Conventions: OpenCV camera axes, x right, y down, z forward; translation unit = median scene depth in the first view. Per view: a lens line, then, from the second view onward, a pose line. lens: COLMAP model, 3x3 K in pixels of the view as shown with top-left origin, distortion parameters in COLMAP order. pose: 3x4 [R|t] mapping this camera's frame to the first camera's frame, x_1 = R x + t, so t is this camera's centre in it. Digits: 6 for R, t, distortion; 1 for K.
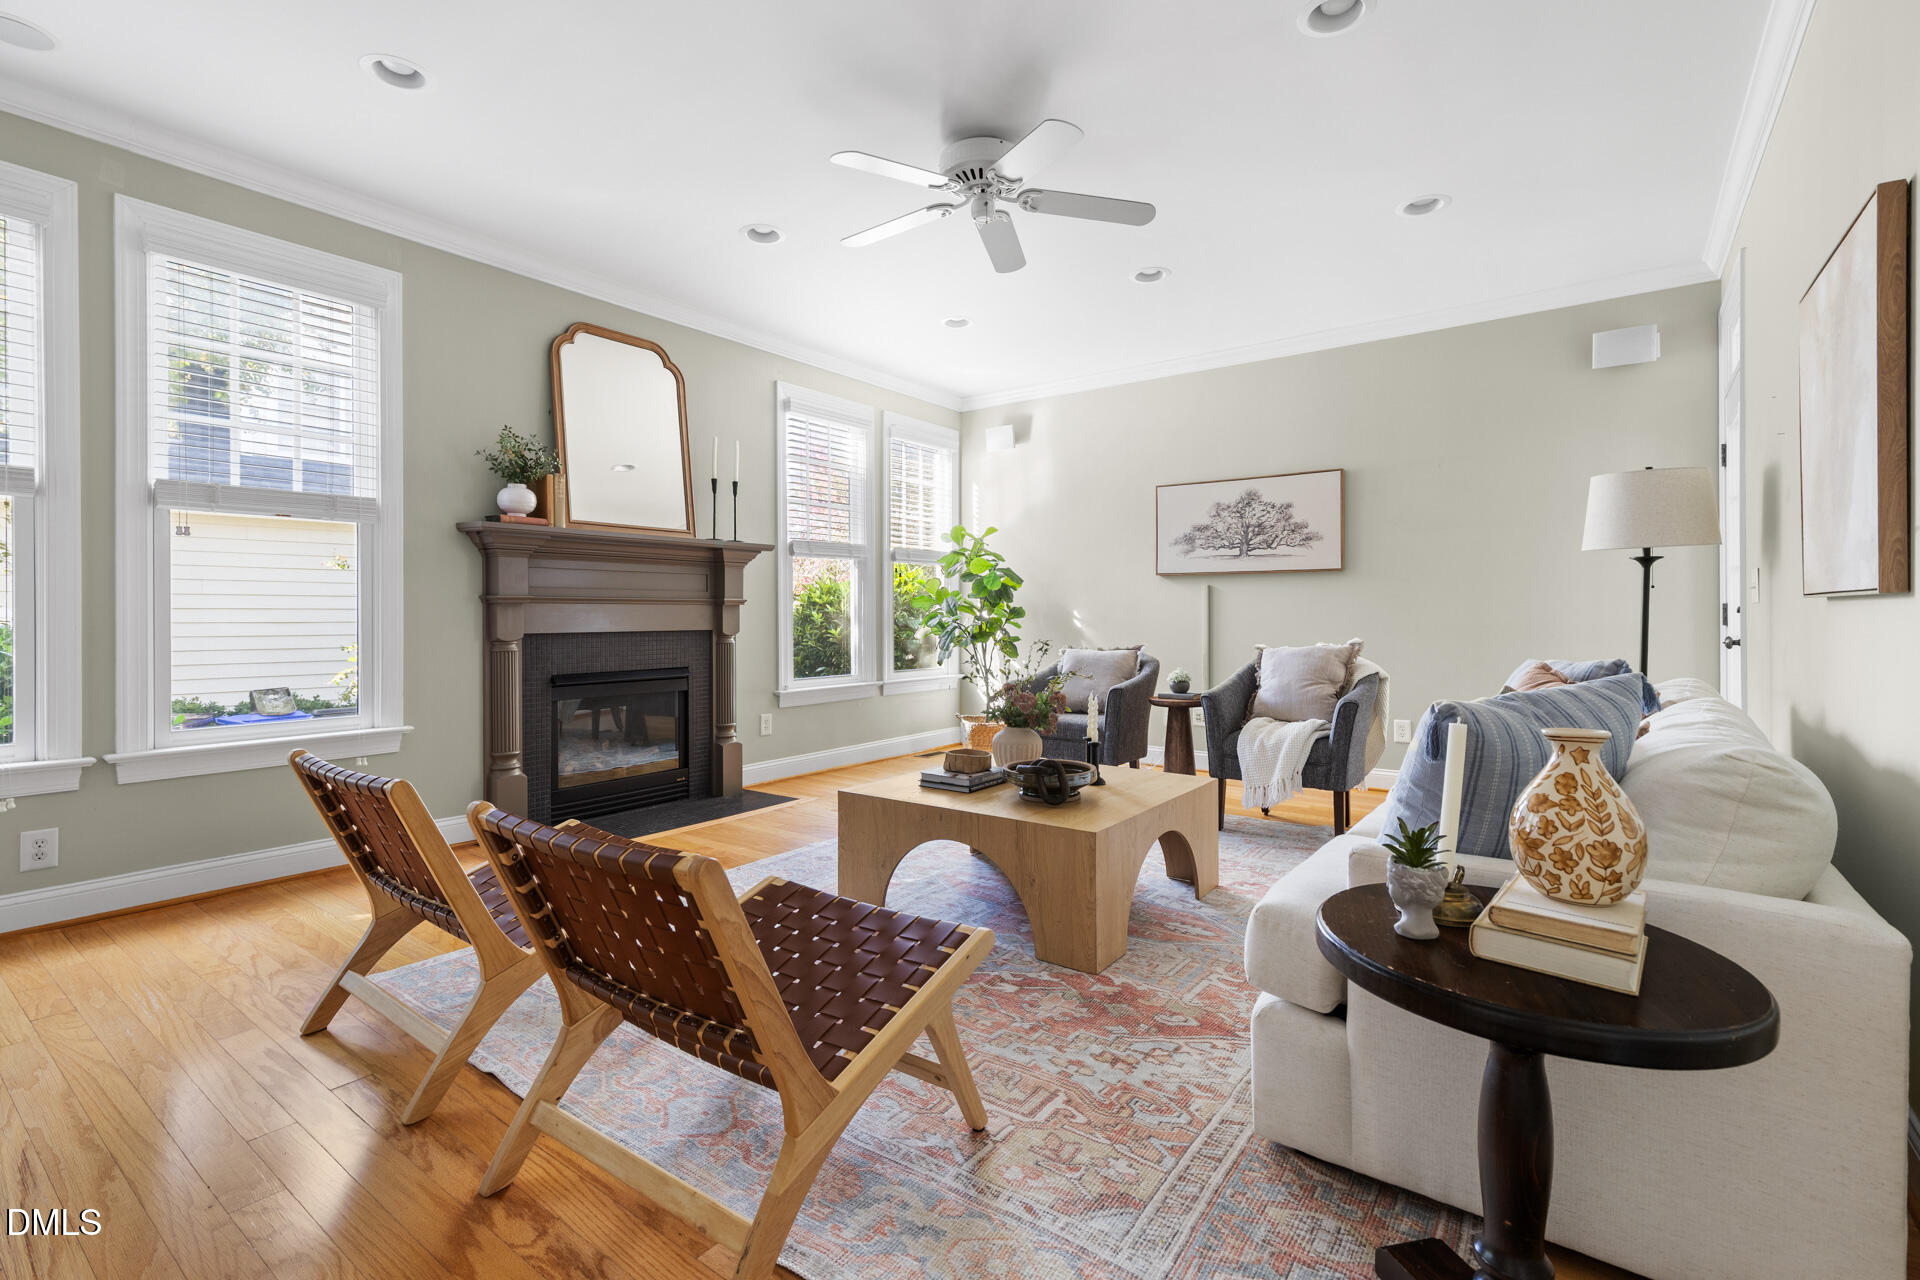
lens RADIAL K [[870.2, 0, 961.7], [0, 870.2, 614.6], [0, 0, 1]] dist [0.009701, 0.000047]
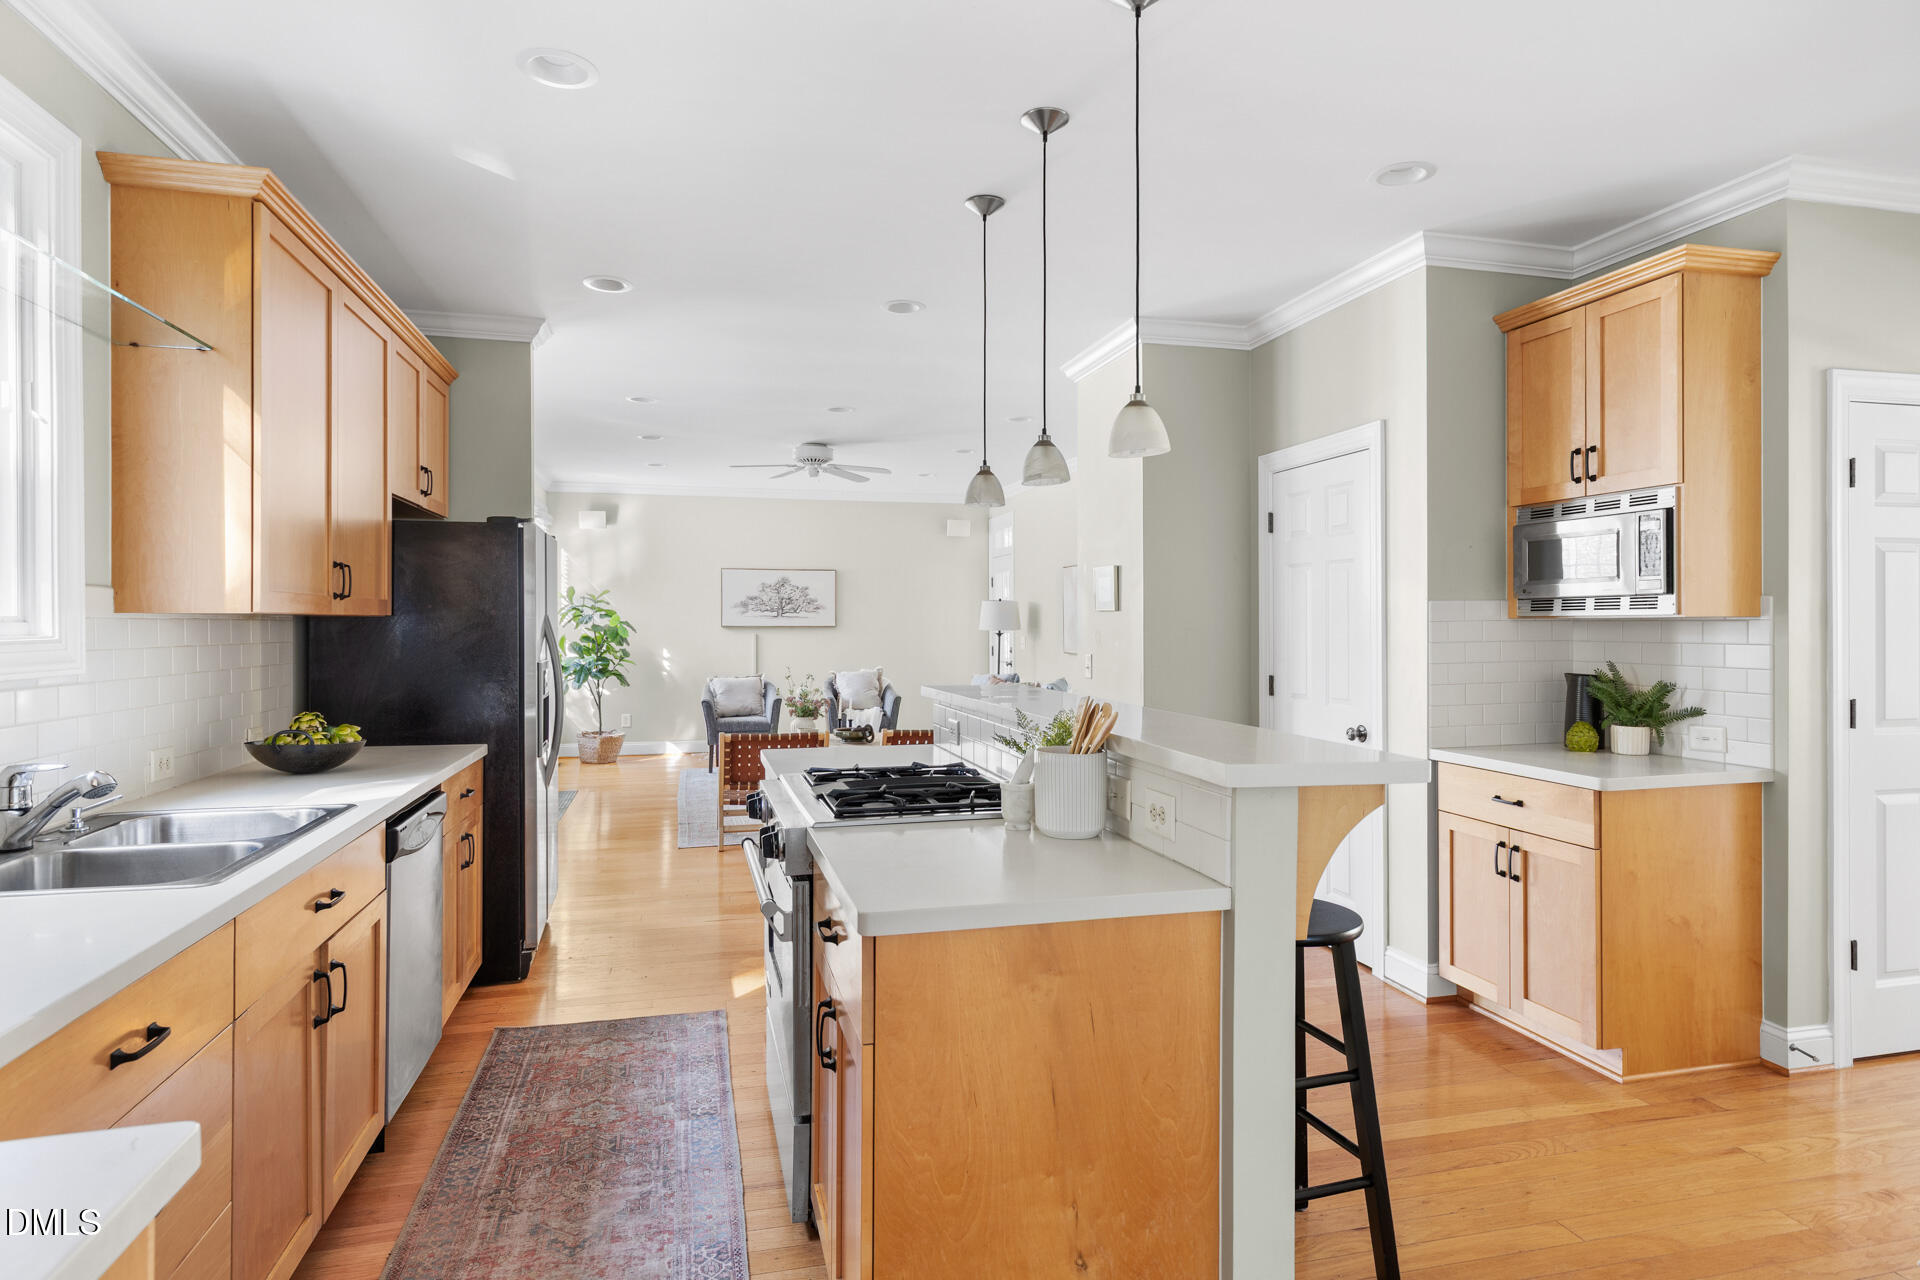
lens RADIAL K [[1052.6, 0, 964.0], [0, 1052.6, 612.8], [0, 0, 1]] dist [0.005950, -0.000808]
pose [[0.627612, 0.006551, 0.778498, -1.009124], [0.000559, 0.999961, -0.008865, -0.057527], [-0.778526, 0.005999, 0.627584, -0.516619]]
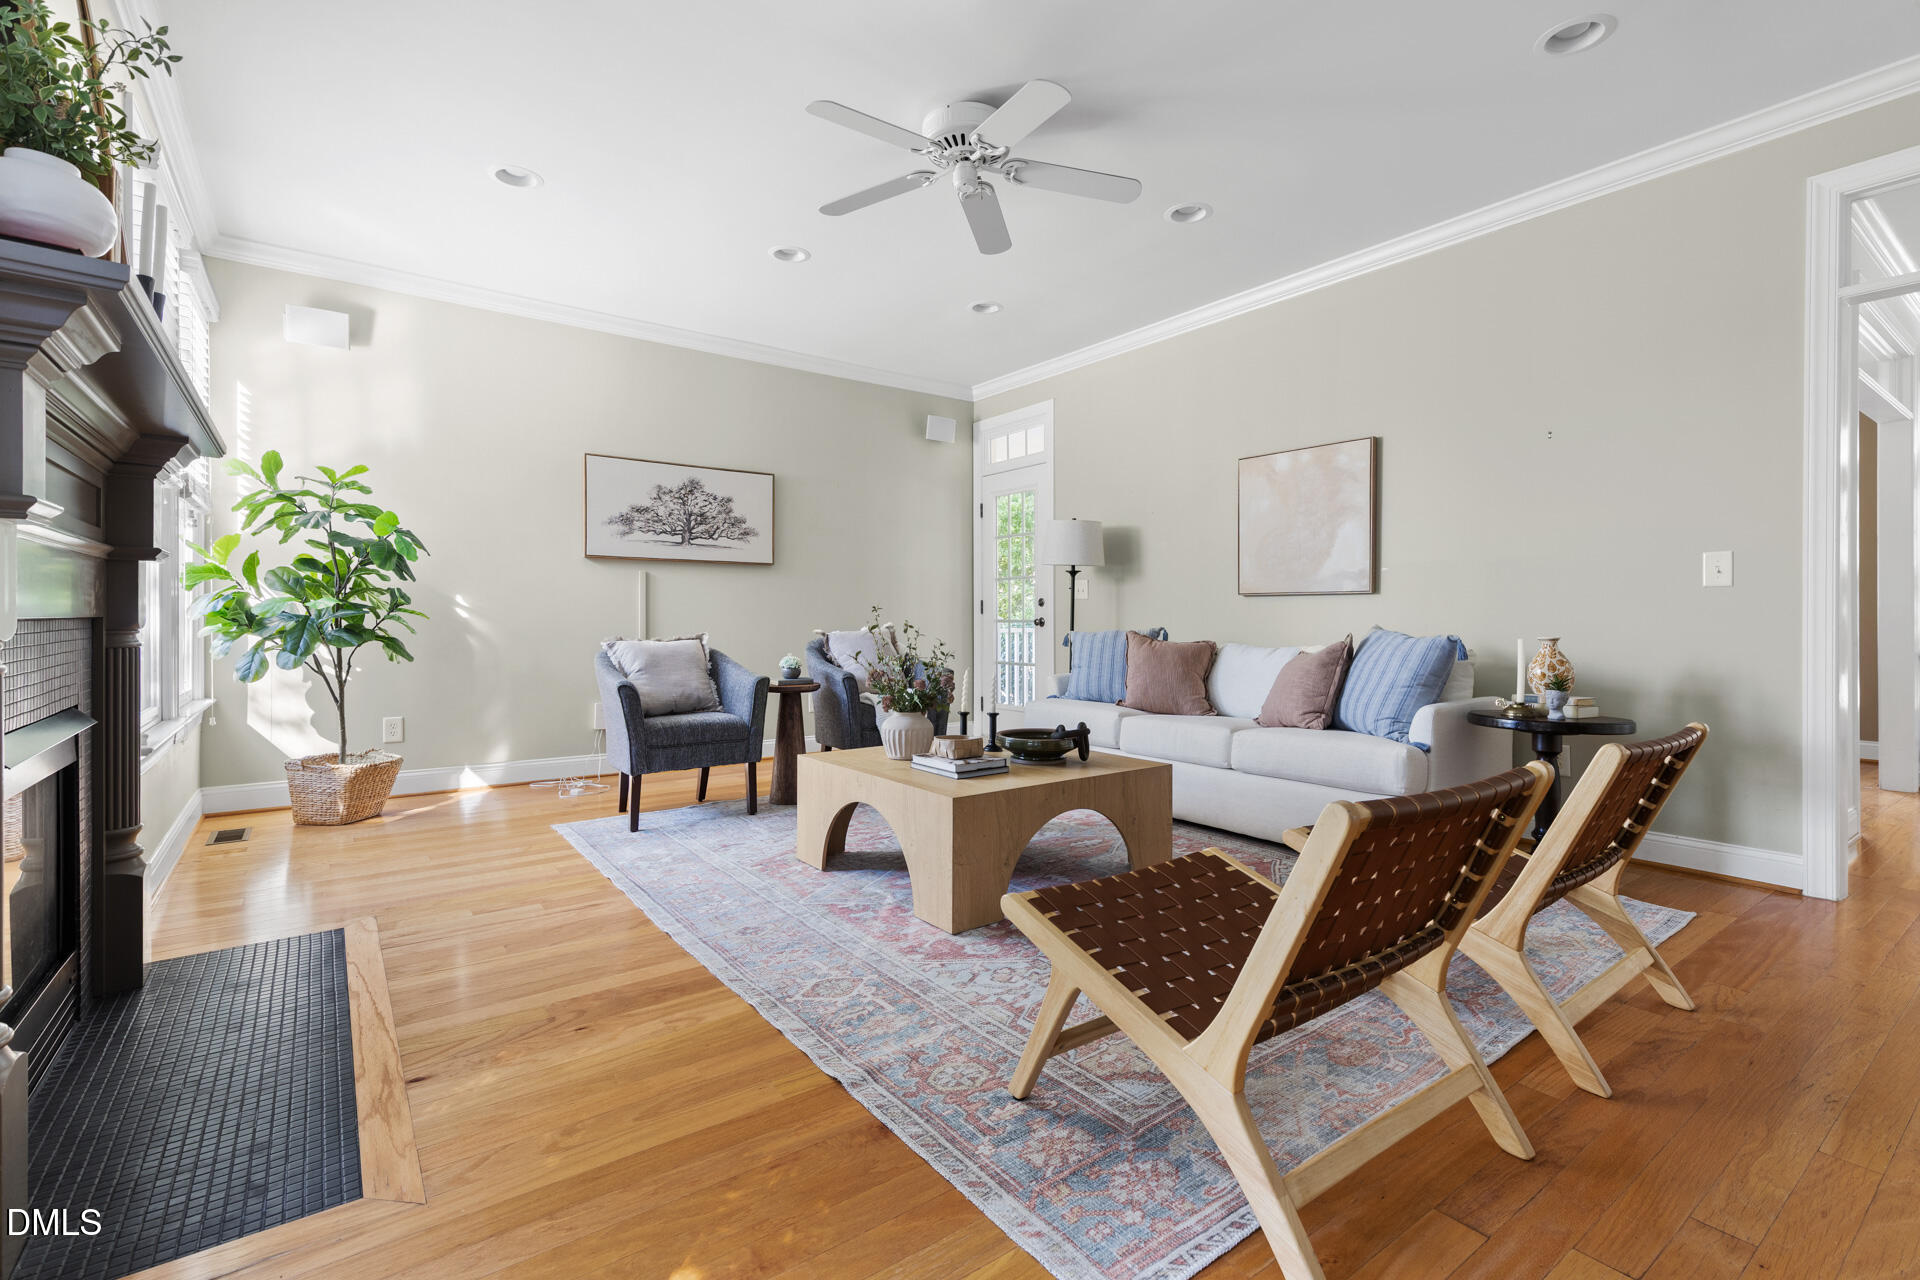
lens RADIAL K [[870.2, 0, 961.7], [0, 870.2, 614.6], [0, 0, 1]] dist [0.009701, 0.000047]
pose [[0.293207, 0.004950, 0.956036, -0.528532], [-0.001859, 0.999988, -0.004608, 0.016459], [-0.956047, -0.000426, 0.293213, 0.419270]]
